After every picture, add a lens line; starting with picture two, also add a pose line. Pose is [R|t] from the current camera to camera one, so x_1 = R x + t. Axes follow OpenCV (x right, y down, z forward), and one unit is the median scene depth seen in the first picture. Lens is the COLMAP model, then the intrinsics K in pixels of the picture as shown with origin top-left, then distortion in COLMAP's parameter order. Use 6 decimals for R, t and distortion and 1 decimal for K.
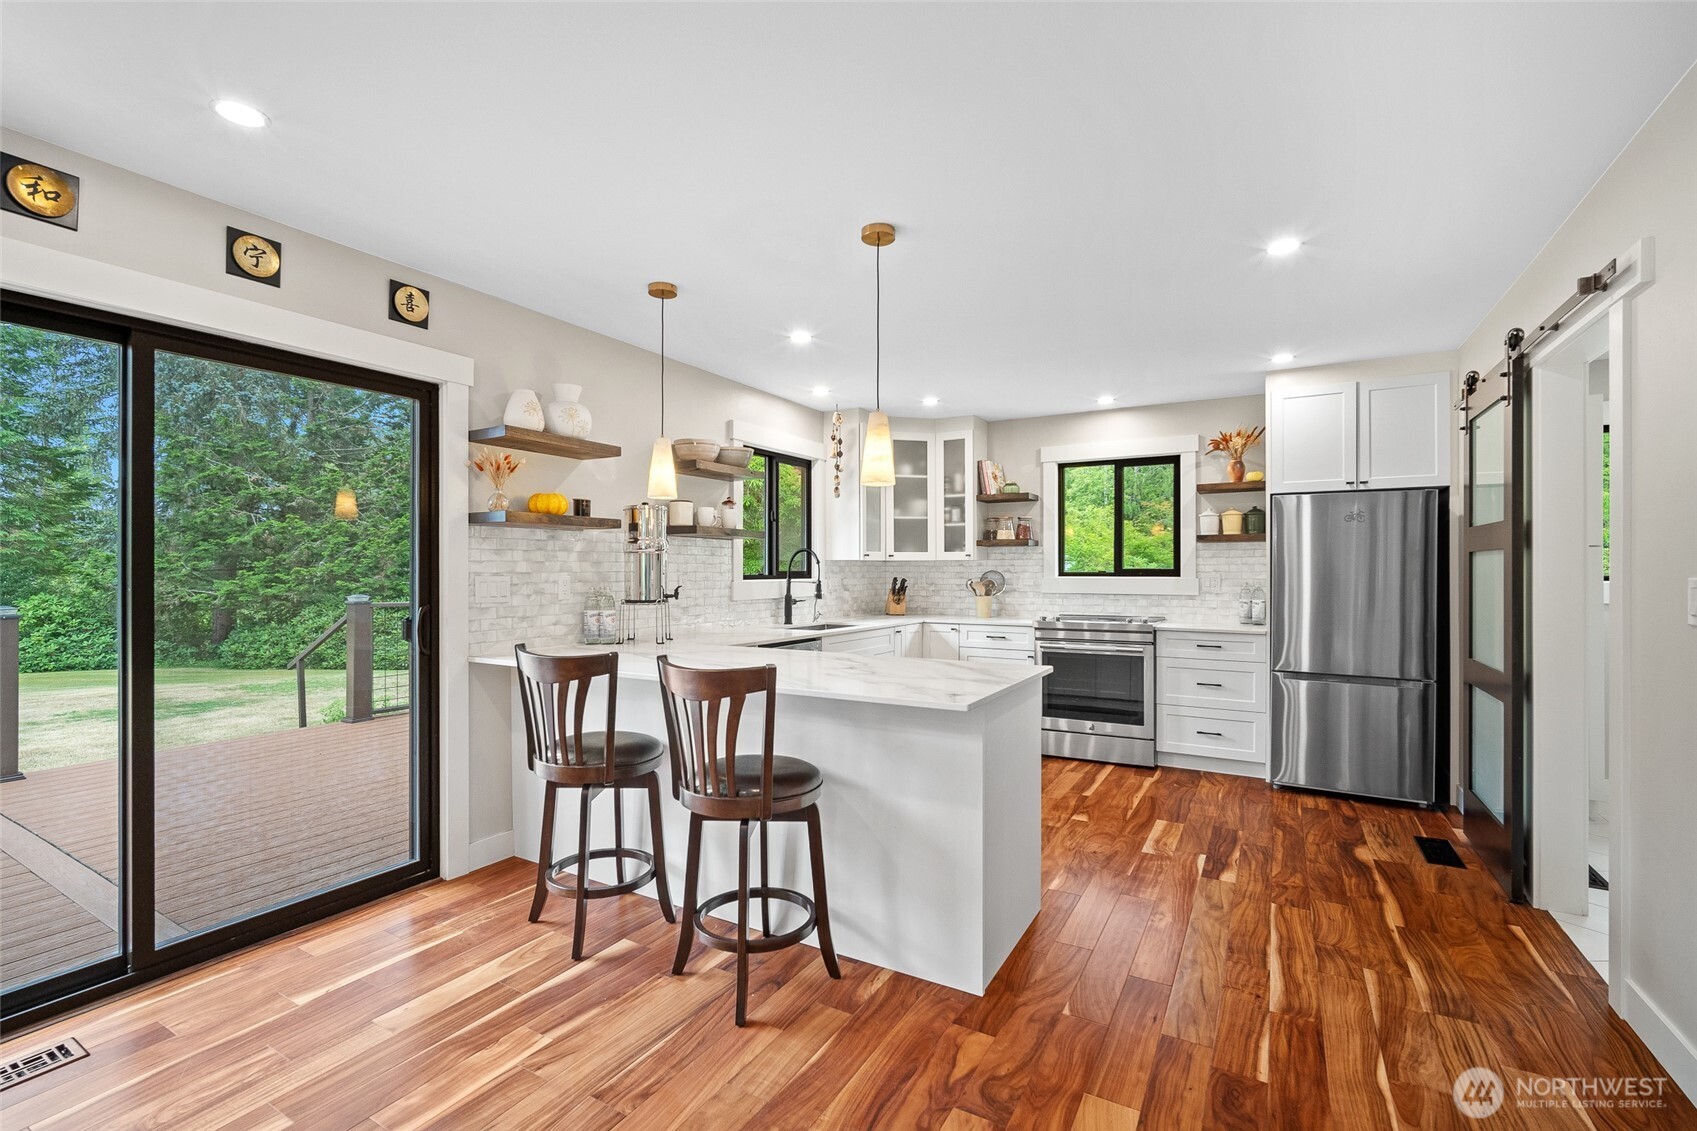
lens RADIAL K [[742.8, 0, 848.5], [0, 742.8, 565.5], [0, 0, 1]] dist [-0.013515, 0.000217]
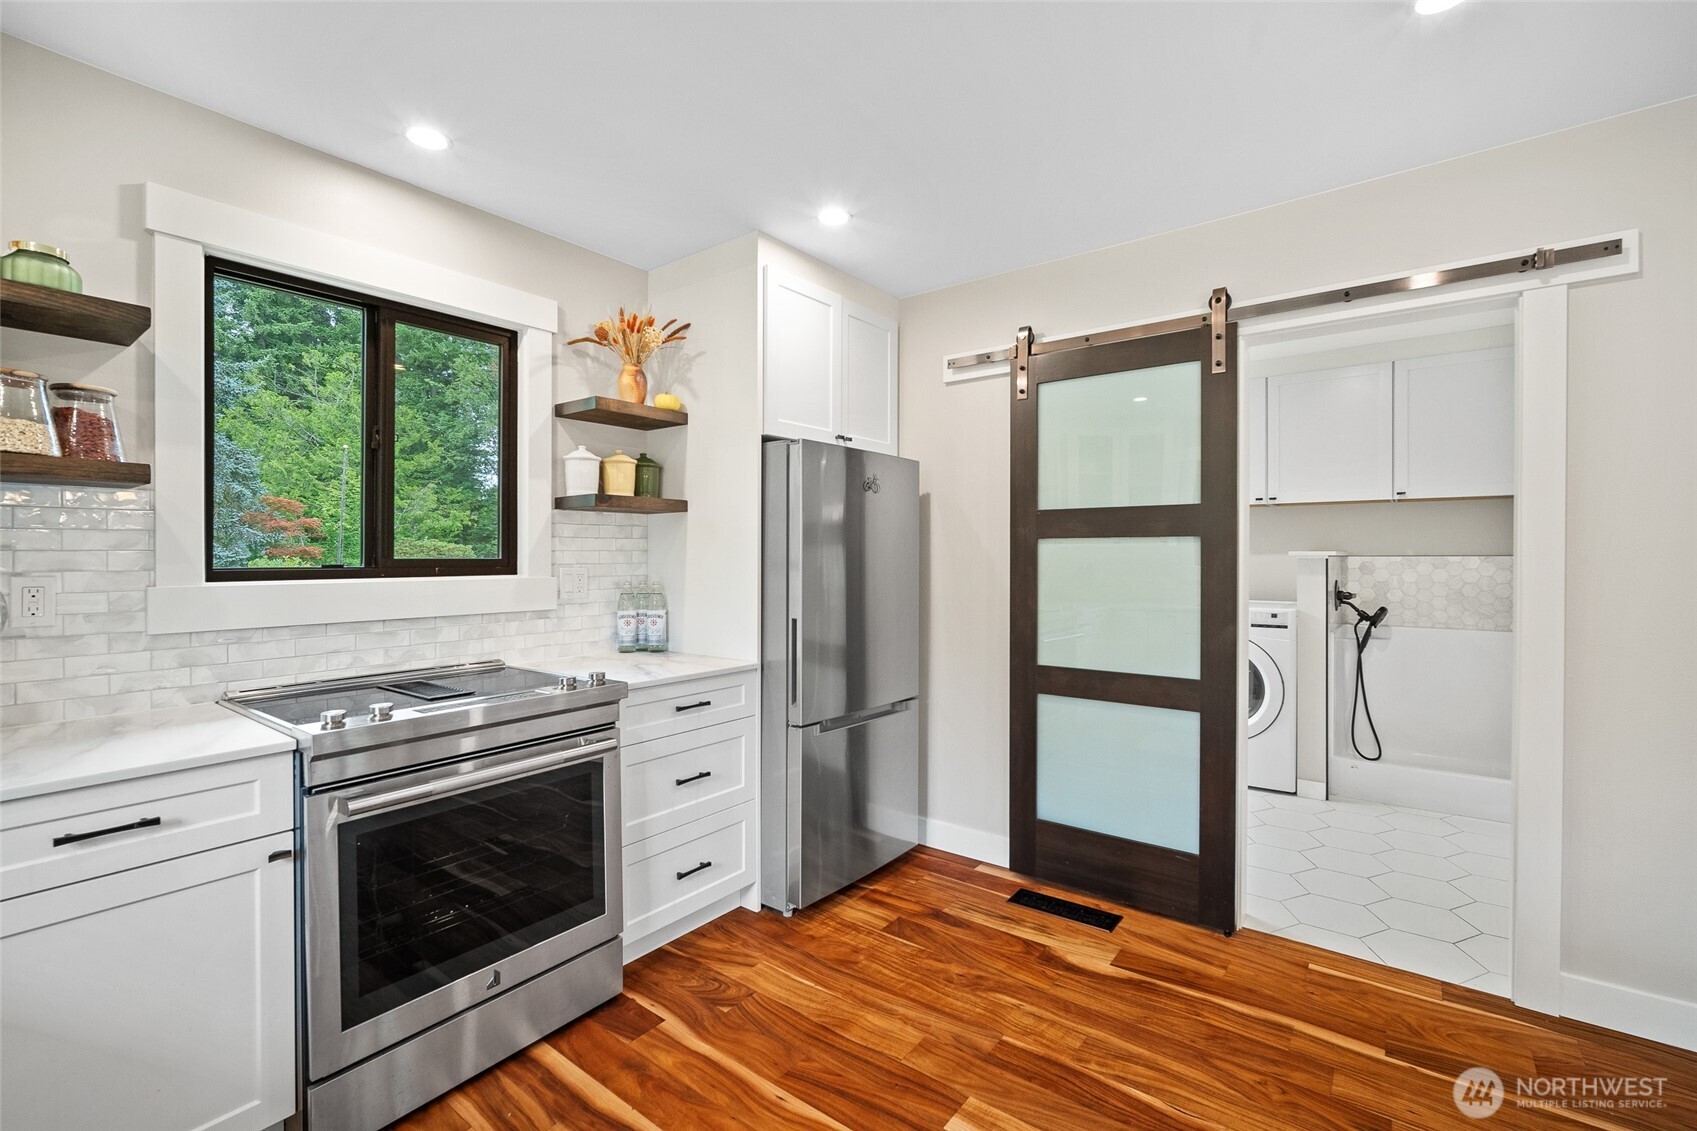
lens RADIAL K [[738.9, 0, 844.1], [0, 738.9, 559.8], [0, 0, 1]] dist [-0.001467, 0.000122]
pose [[0.134808, -0.005777, 0.990855, -0.019242], [-0.003664, 0.999973, 0.006328, 0.001210], [-0.990865, -0.004484, 0.134783, 0.767084]]
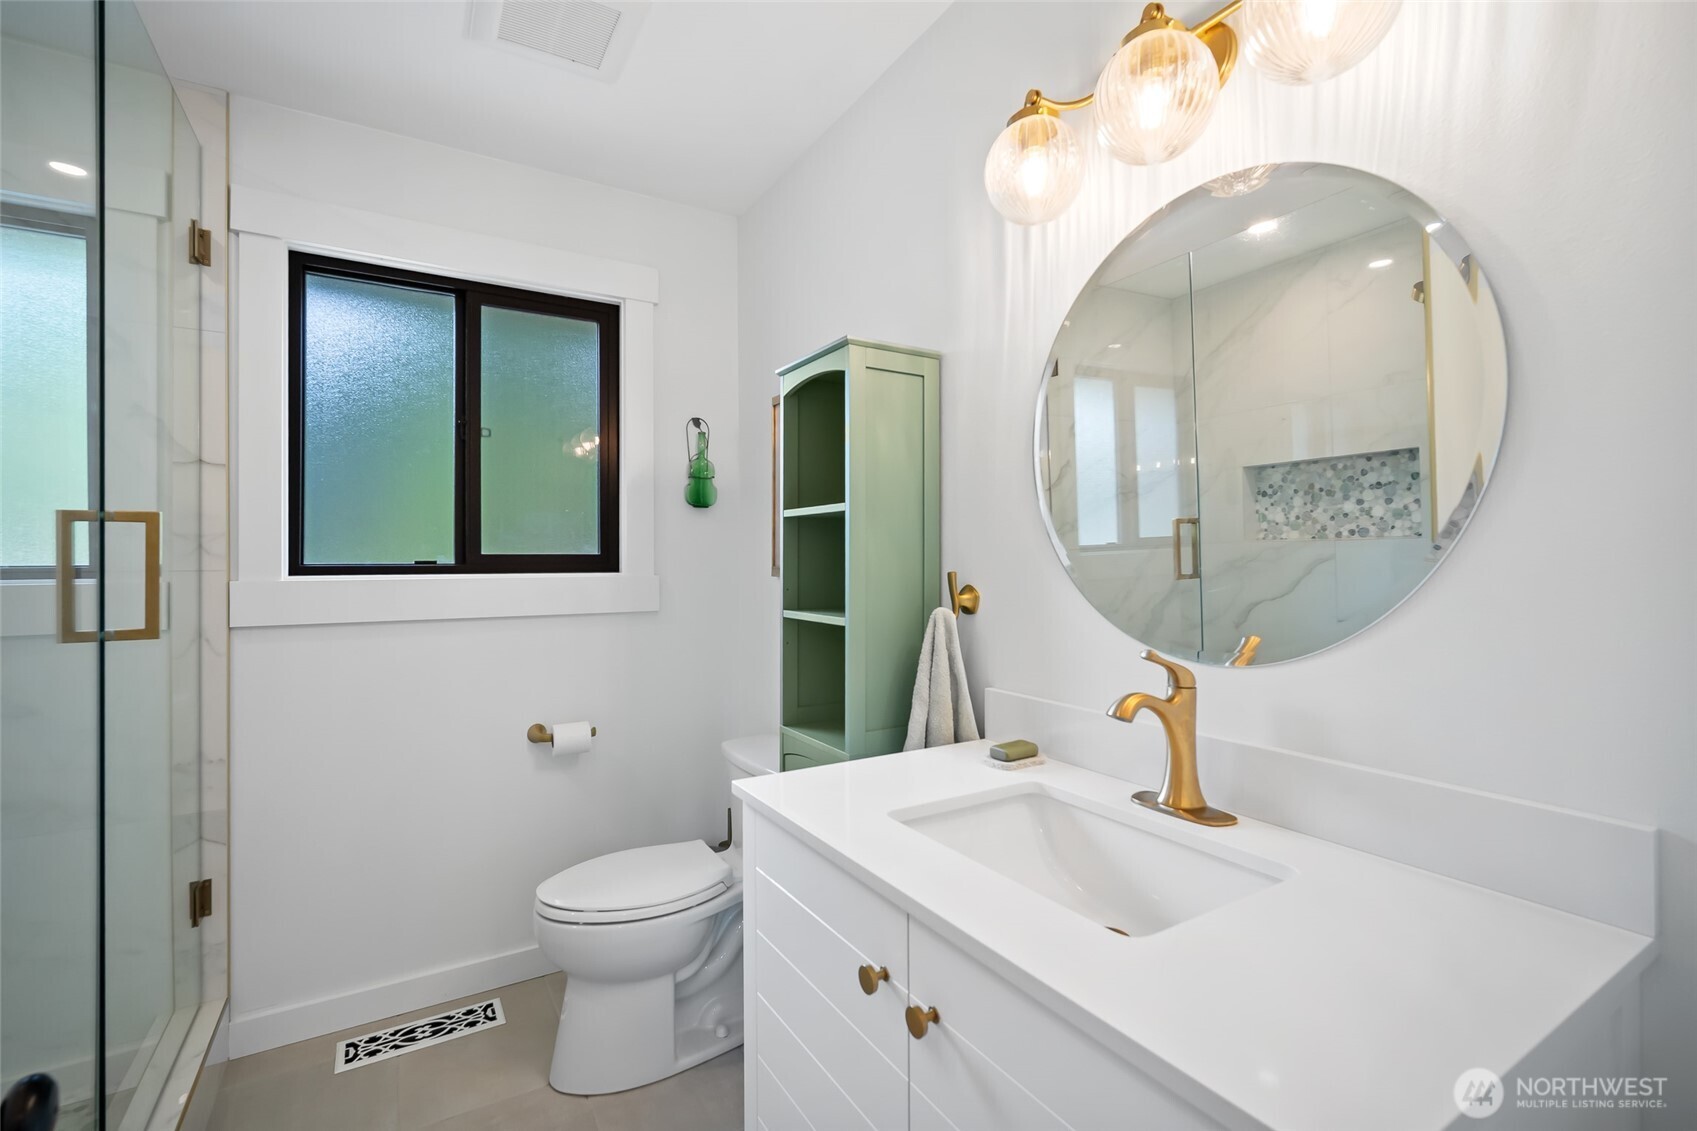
lens RADIAL K [[742.3, 0, 846.9], [0, 742.3, 558.0], [0, 0, 1]] dist [-0.018278, 0.005963]
pose [[0.478594, -0.006343, 0.878013, 0.123456], [-0.005171, 0.999936, 0.010042, 0.000914], [-0.878021, -0.009346, 0.478531, 0.706661]]
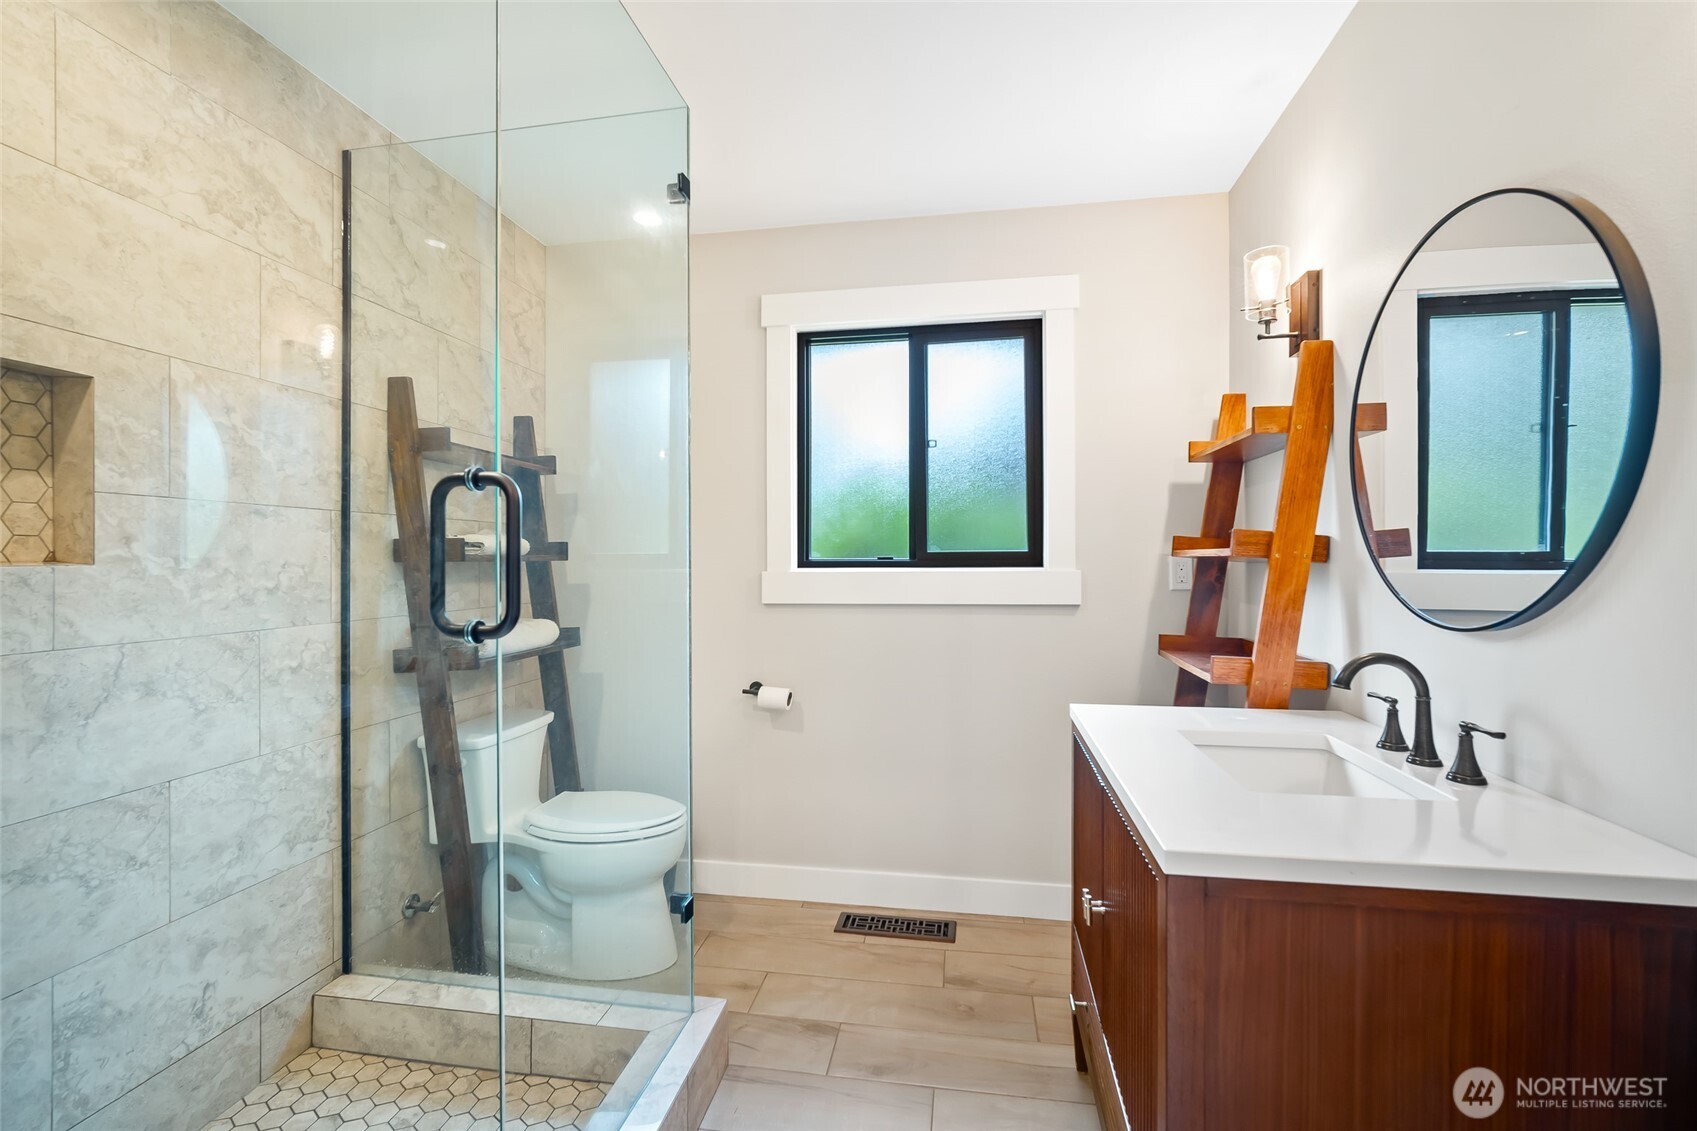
lens RADIAL K [[730.1, 0, 846.2], [0, 730.1, 544.1], [0, 0, 1]] dist [-0.000653, 0.000025]
pose [[0.935619, -0.006304, 0.352954, 0.168395], [0.007984, 0.999963, -0.003304, 0.000345], [-0.352920, 0.005909, 0.935635, 0.639521]]
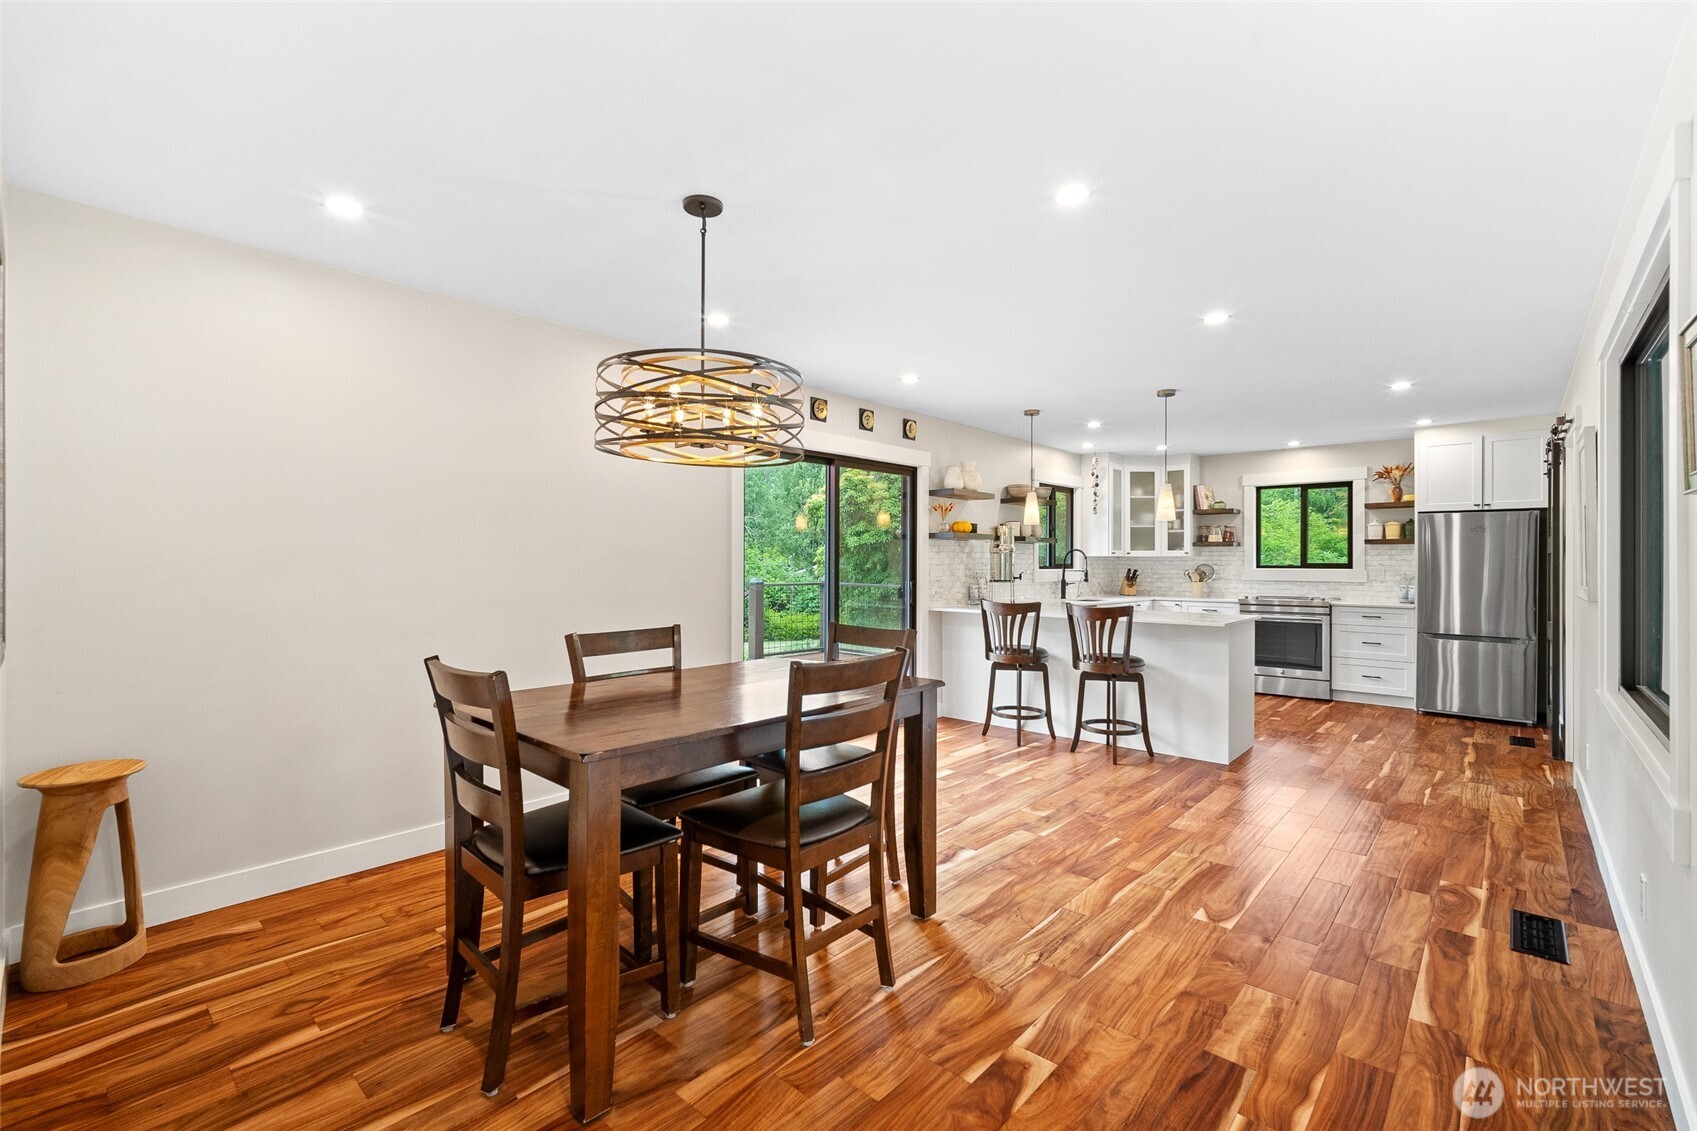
lens RADIAL K [[742.3, 0, 846.9], [0, 742.3, 558.0], [0, 0, 1]] dist [-0.018278, 0.005963]
pose [[0.977472, 0.002398, -0.211050, -0.199612], [-0.002311, 0.999997, 0.000660, -0.004305], [0.211051, -0.000158, 0.977475, -0.586769]]
